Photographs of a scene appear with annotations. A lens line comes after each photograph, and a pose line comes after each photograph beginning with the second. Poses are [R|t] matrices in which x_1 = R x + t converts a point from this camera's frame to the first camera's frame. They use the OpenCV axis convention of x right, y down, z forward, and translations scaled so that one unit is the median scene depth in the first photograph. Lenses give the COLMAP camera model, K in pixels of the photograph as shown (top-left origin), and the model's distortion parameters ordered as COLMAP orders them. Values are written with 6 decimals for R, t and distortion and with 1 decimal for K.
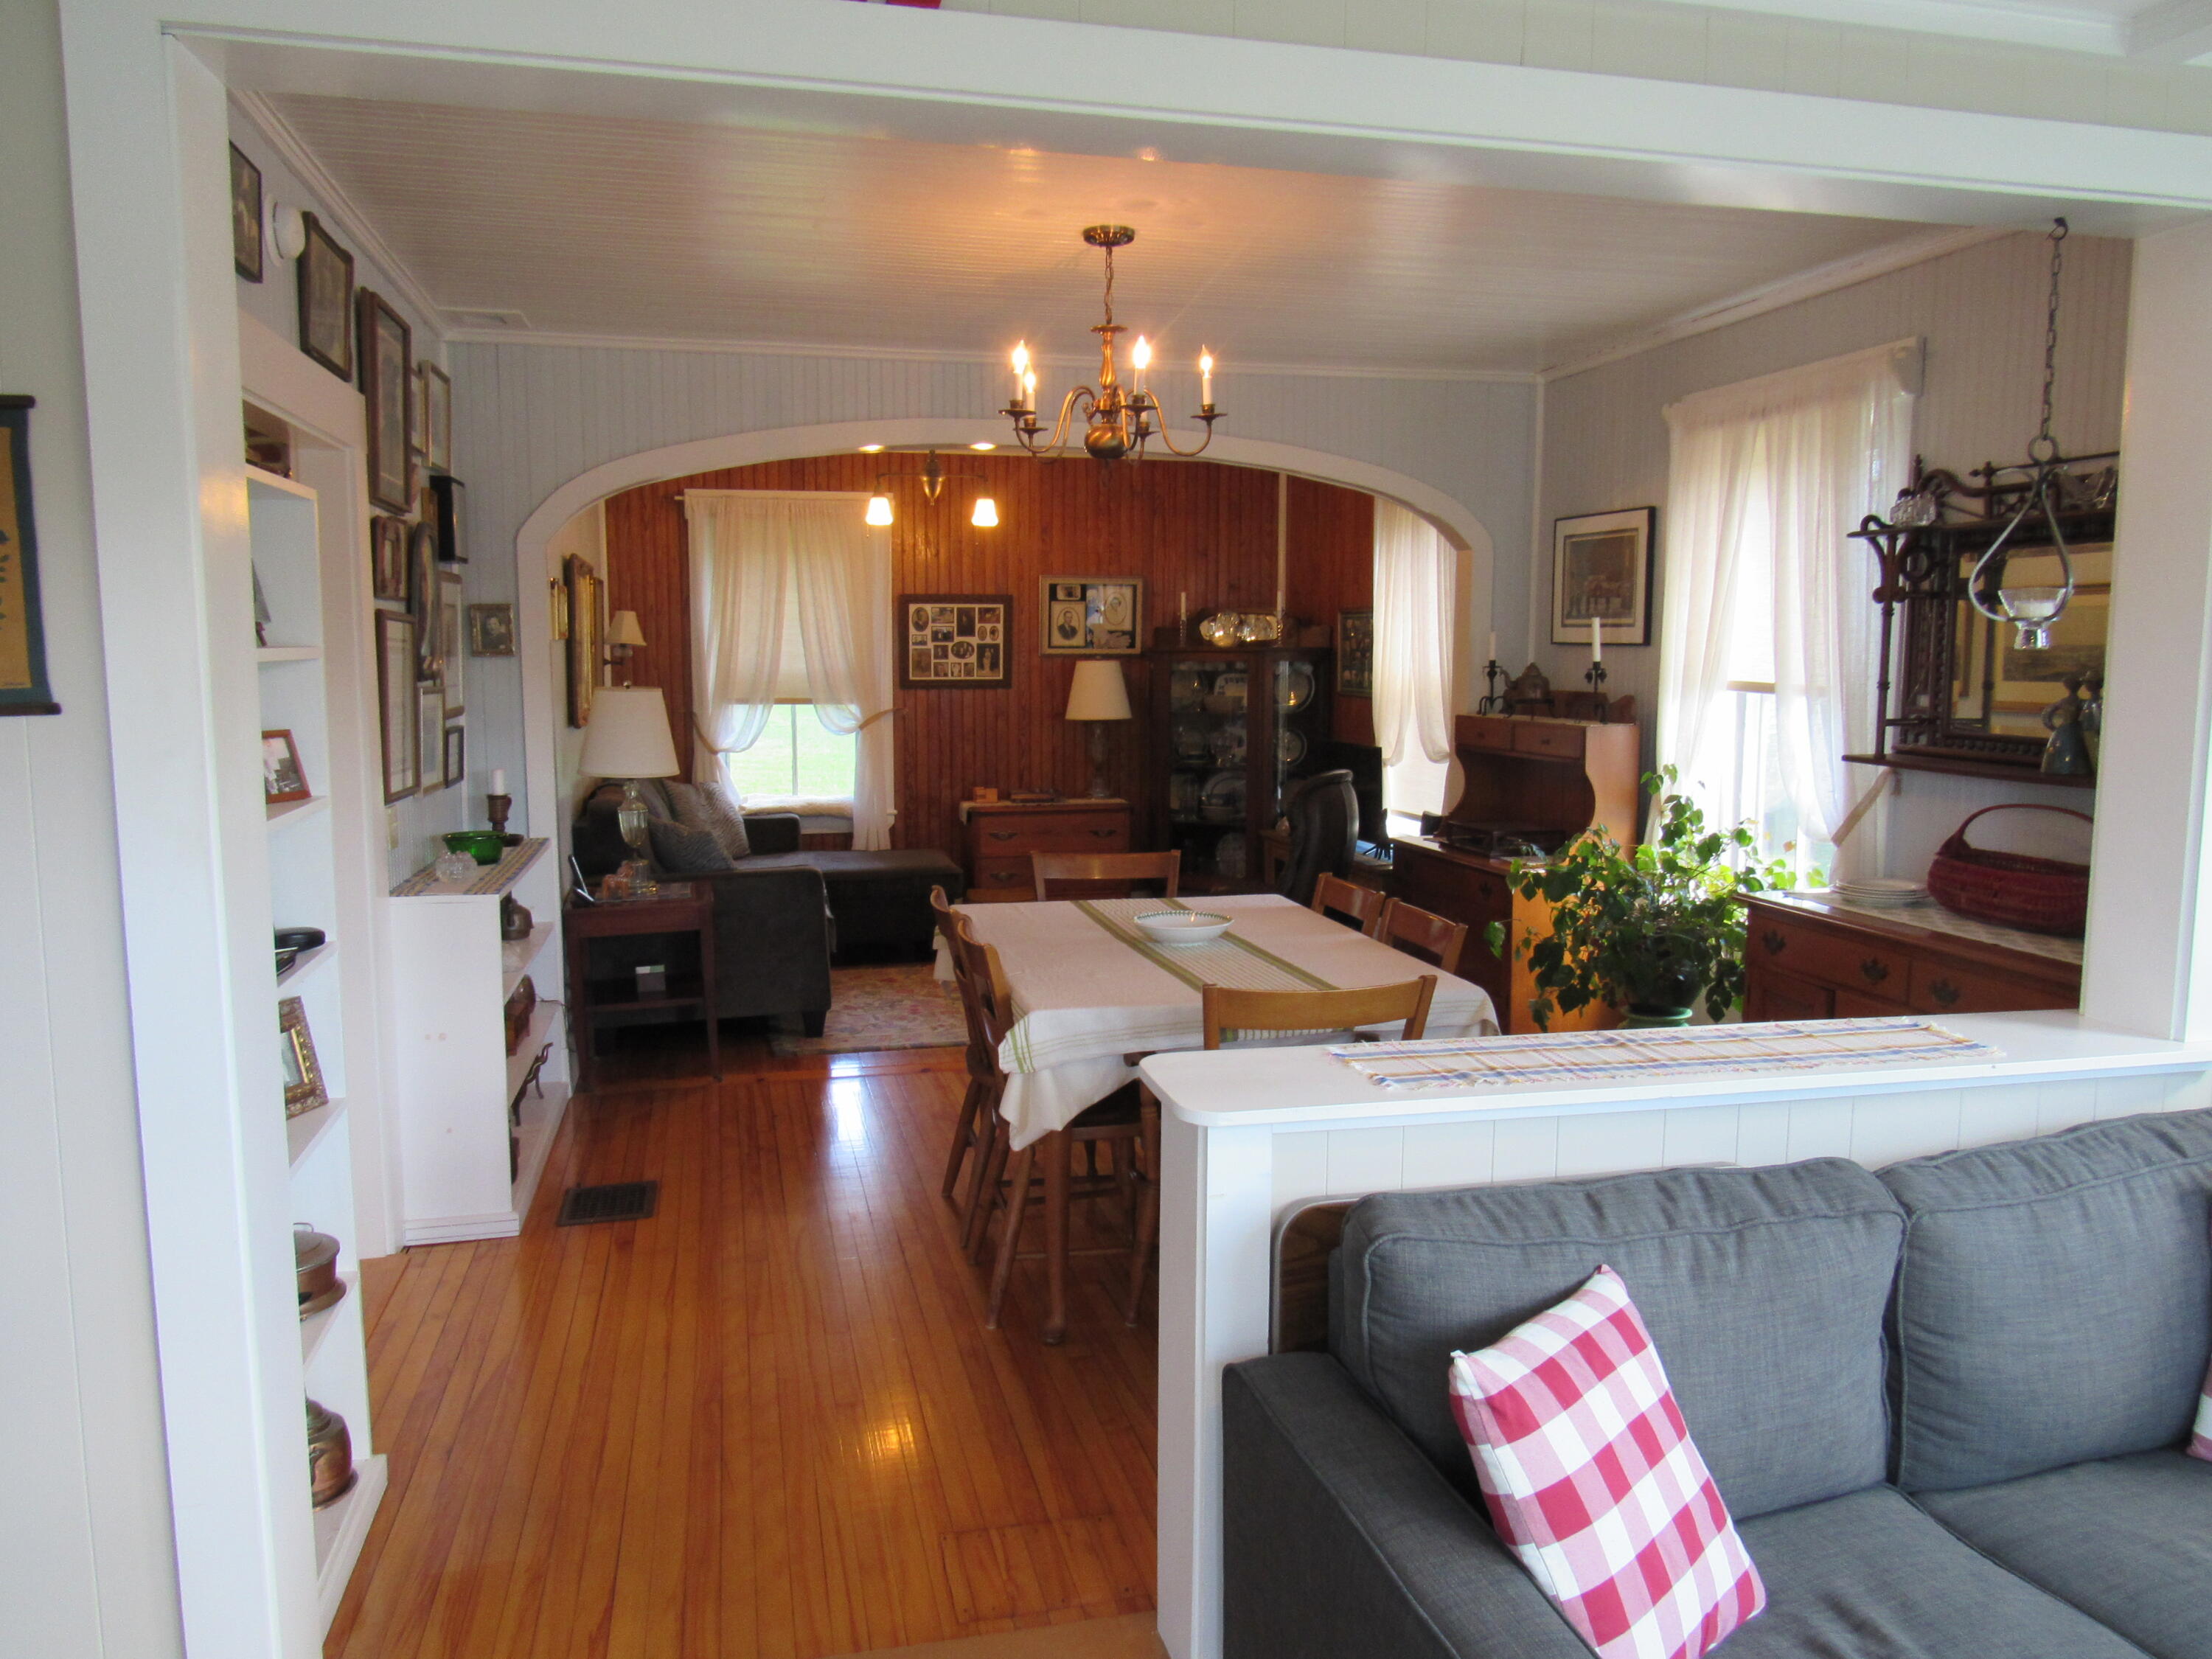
lens RADIAL K [[1597.7, 0, 1106.0], [0, 1597.7, 829.5], [0, 0, 1]] dist [-0.008369, 0.001575]
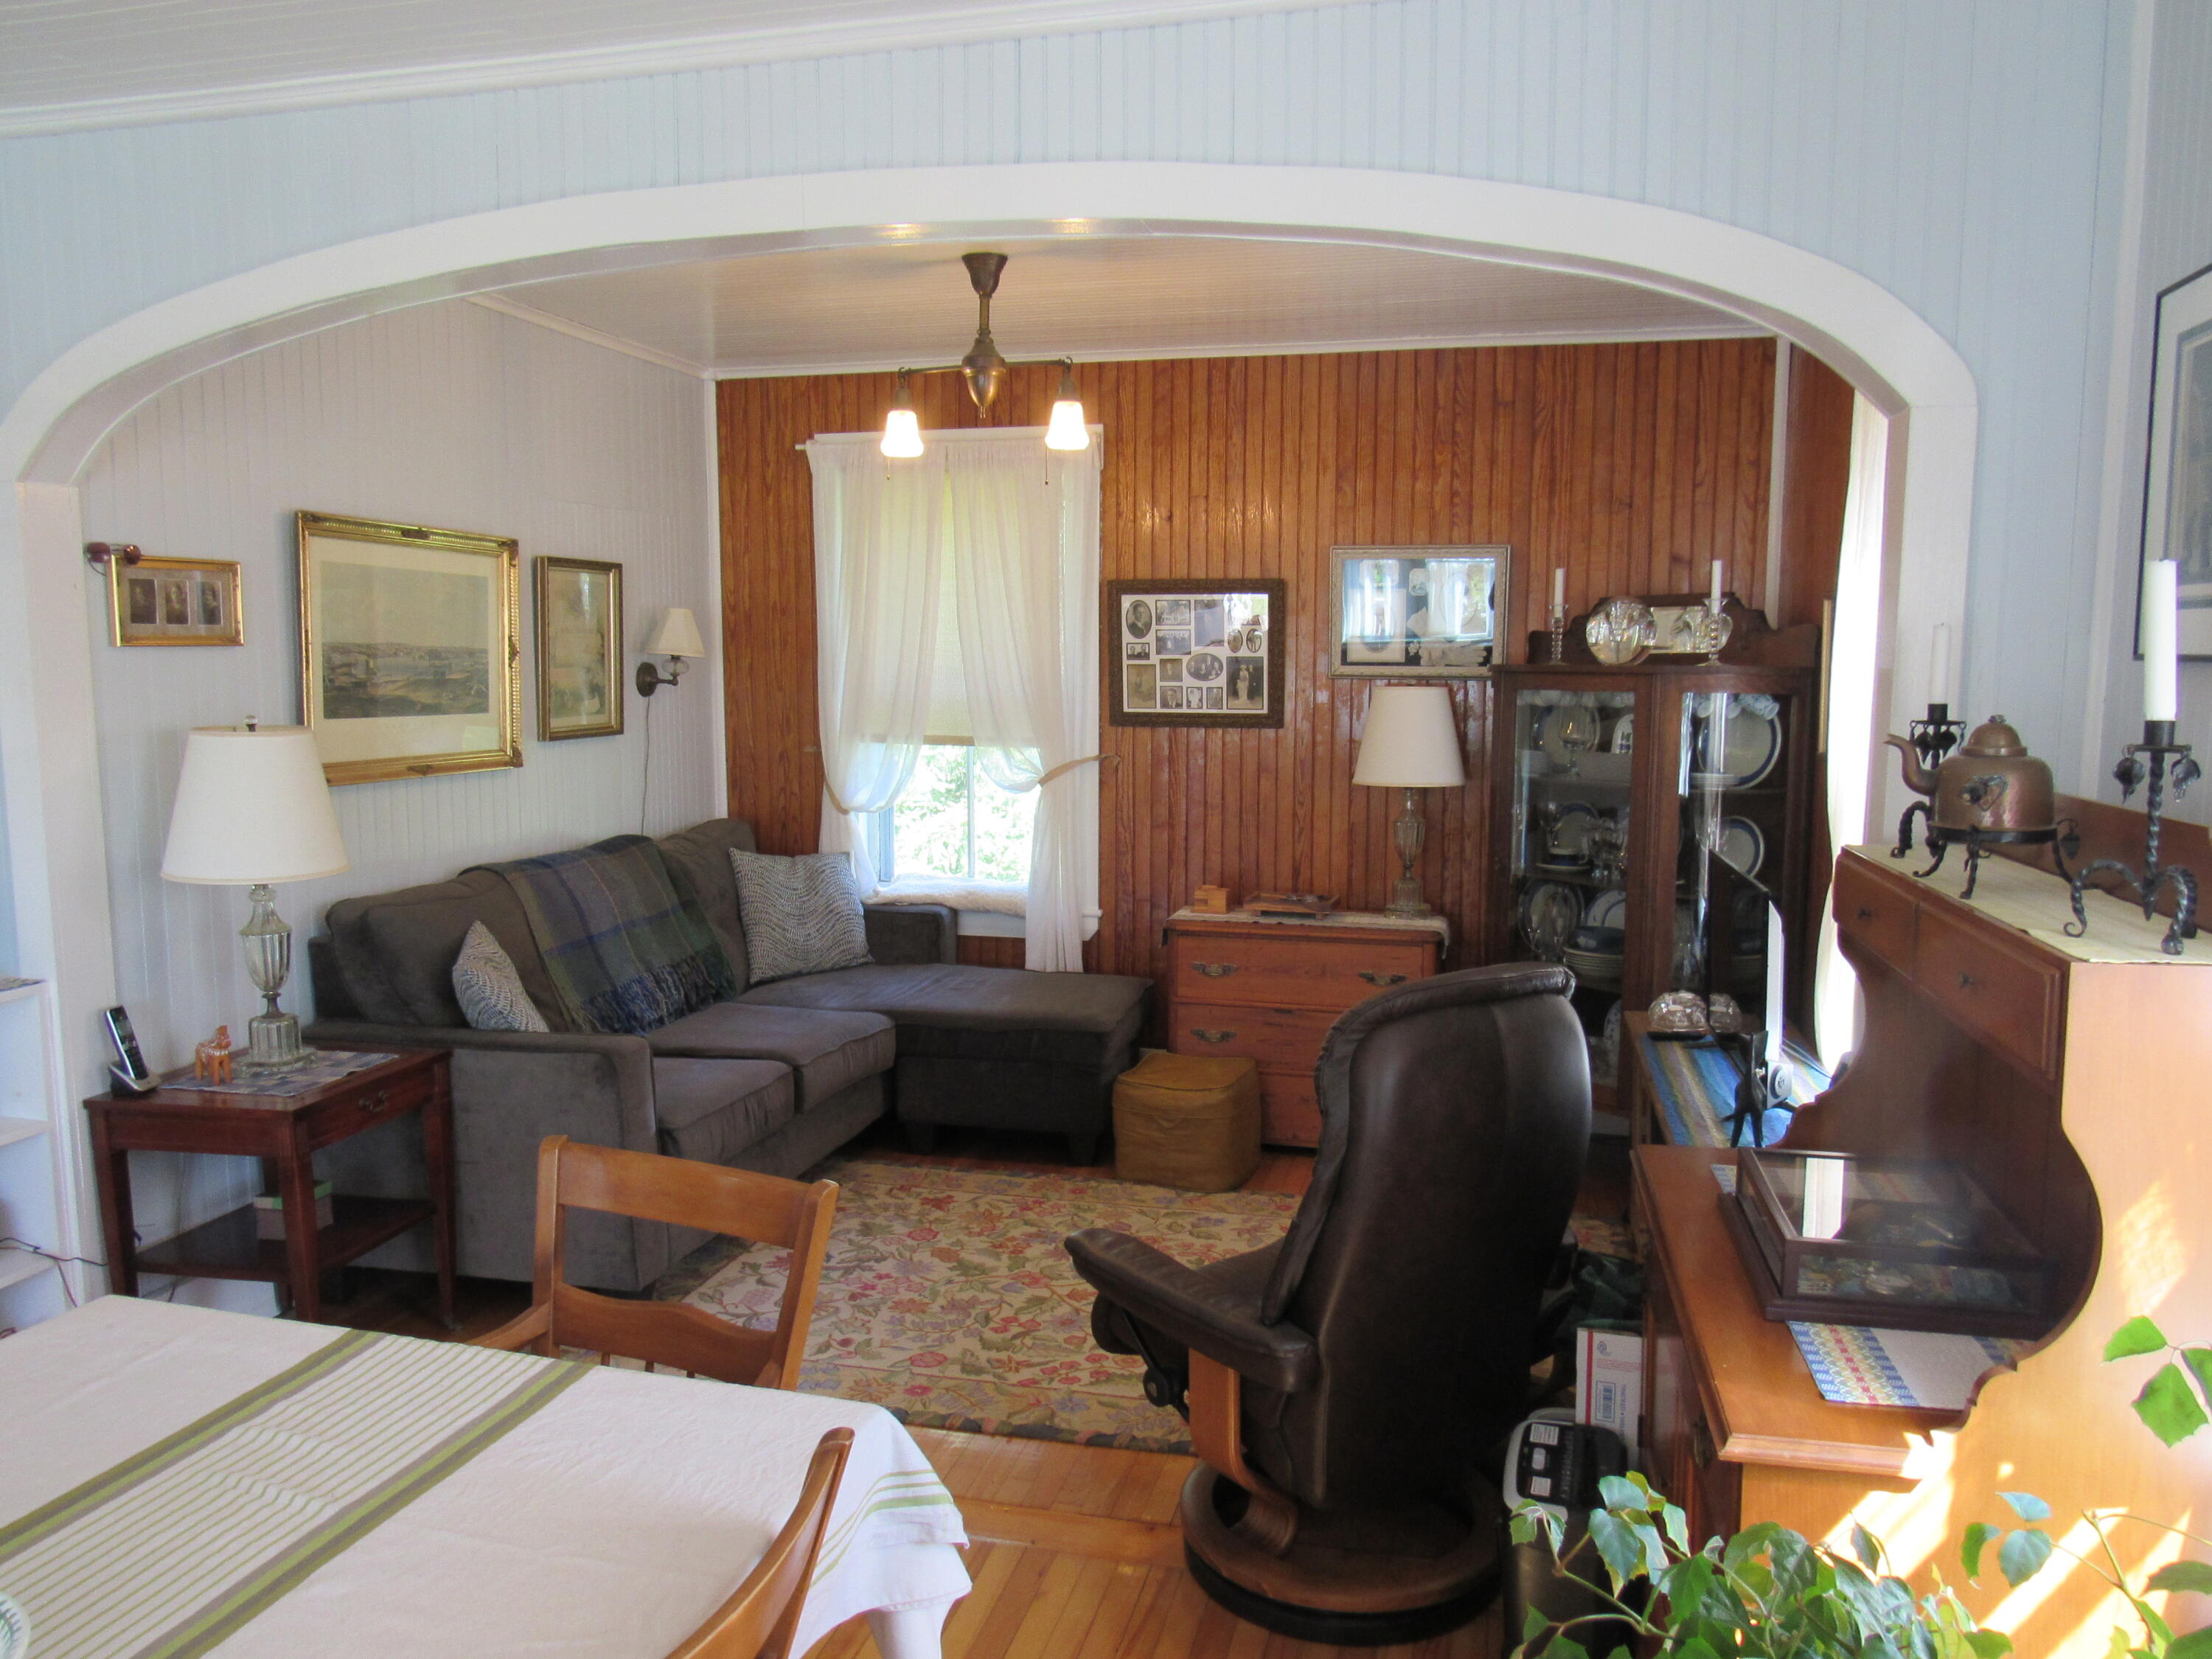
lens RADIAL K [[1597.7, 0, 1106.0], [0, 1597.7, 829.5], [0, 0, 1]] dist [-0.008369, 0.001575]
pose [[0.888020, 0.053820, -0.456643, 0.170228], [-0.058904, 0.998259, 0.003105, -0.047746], [0.456015, 0.024141, 0.889644, 0.420261]]
